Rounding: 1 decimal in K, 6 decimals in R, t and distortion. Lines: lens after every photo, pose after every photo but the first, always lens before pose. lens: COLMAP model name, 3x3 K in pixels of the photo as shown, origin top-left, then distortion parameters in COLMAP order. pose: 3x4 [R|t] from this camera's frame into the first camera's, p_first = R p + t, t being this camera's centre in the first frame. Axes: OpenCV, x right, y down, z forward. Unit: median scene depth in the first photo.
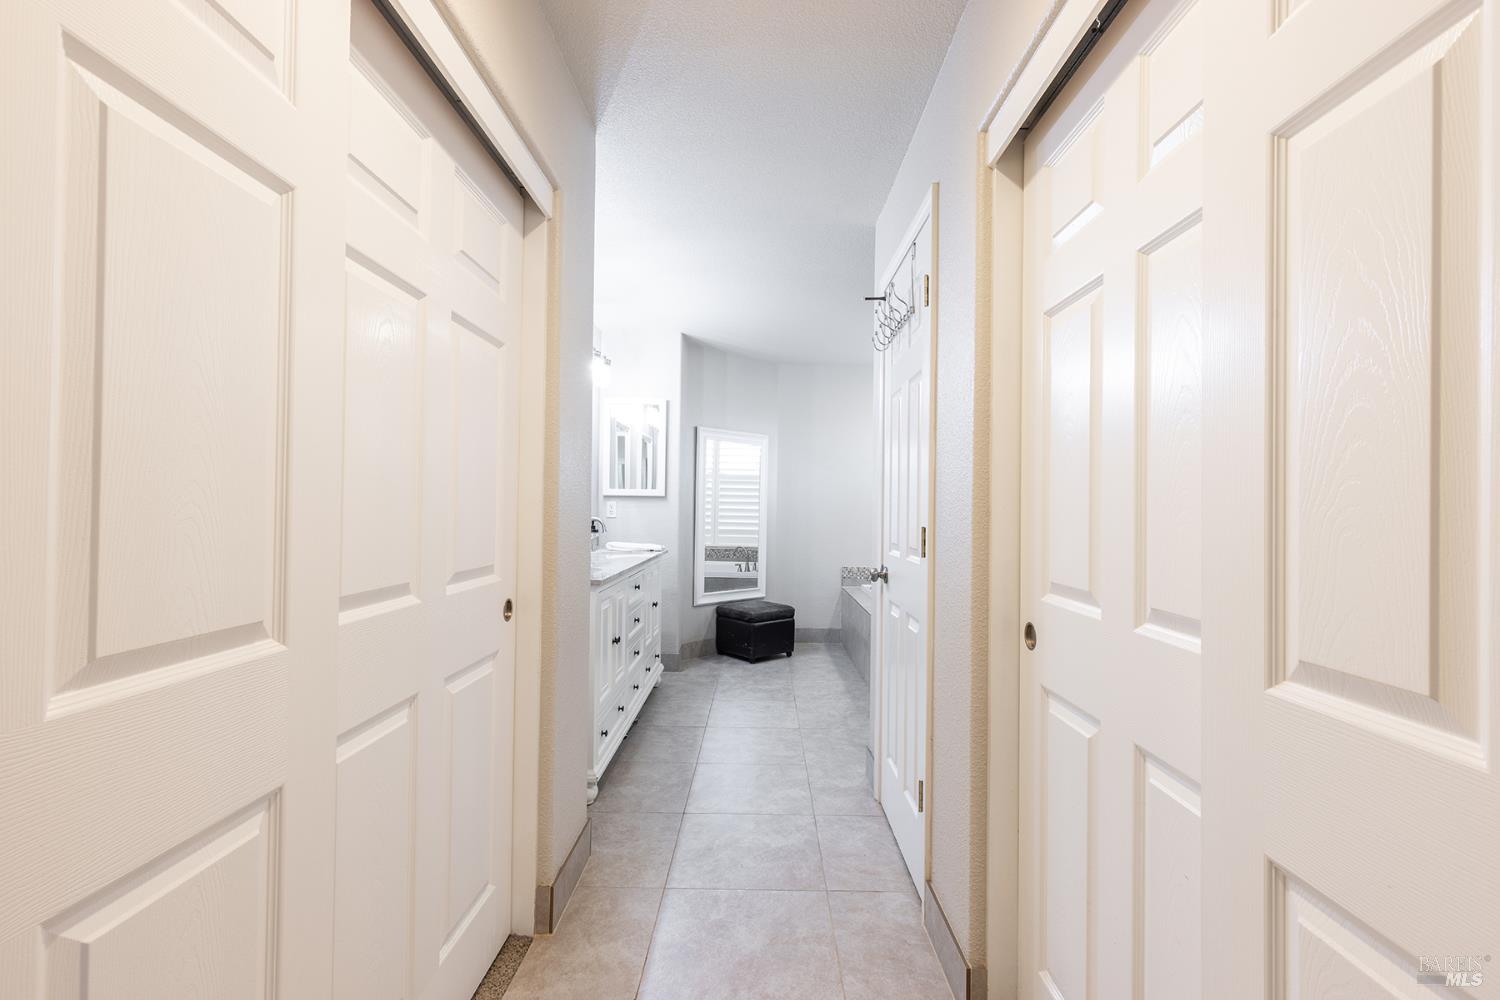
lens RADIAL K [[676.3, 0, 752.5], [0, 676.3, 501.2], [0, 0, 1]] dist [0.001908, 0.000004]
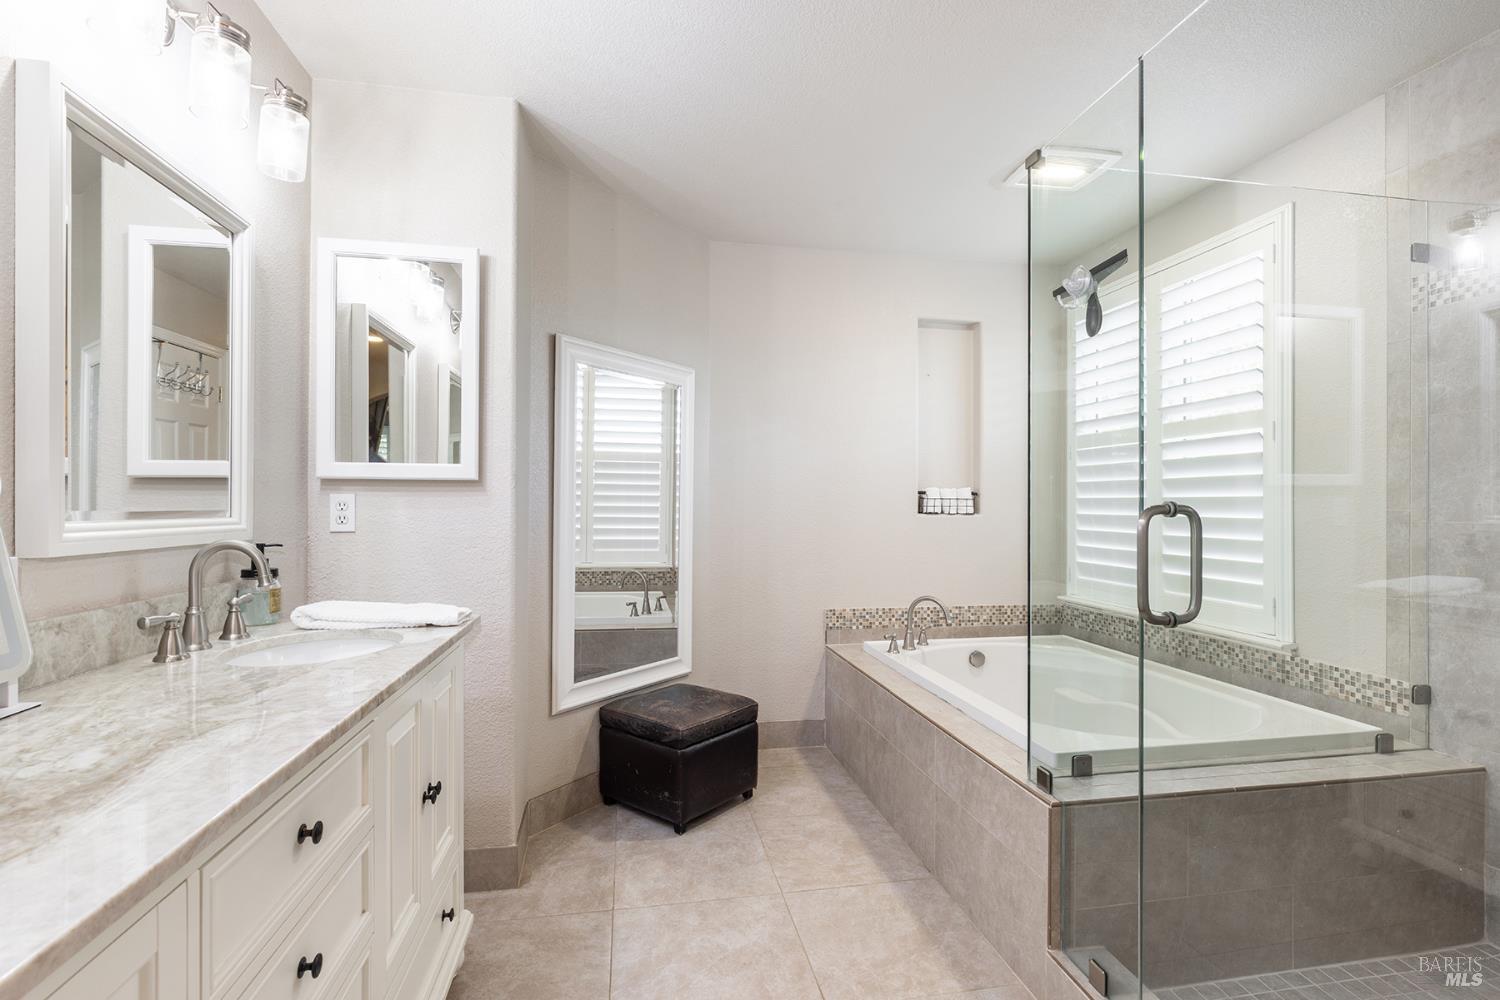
lens RADIAL K [[703.1, 0, 746.4], [0, 703.1, 503.5], [0, 0, 1]] dist [-0.001778, 0.001632]
pose [[0.984059, -0.008189, 0.177651, -0.038748], [0.006173, 0.999910, 0.011898, 0.002795], [-0.177732, -0.010612, 0.984022, 0.490718]]
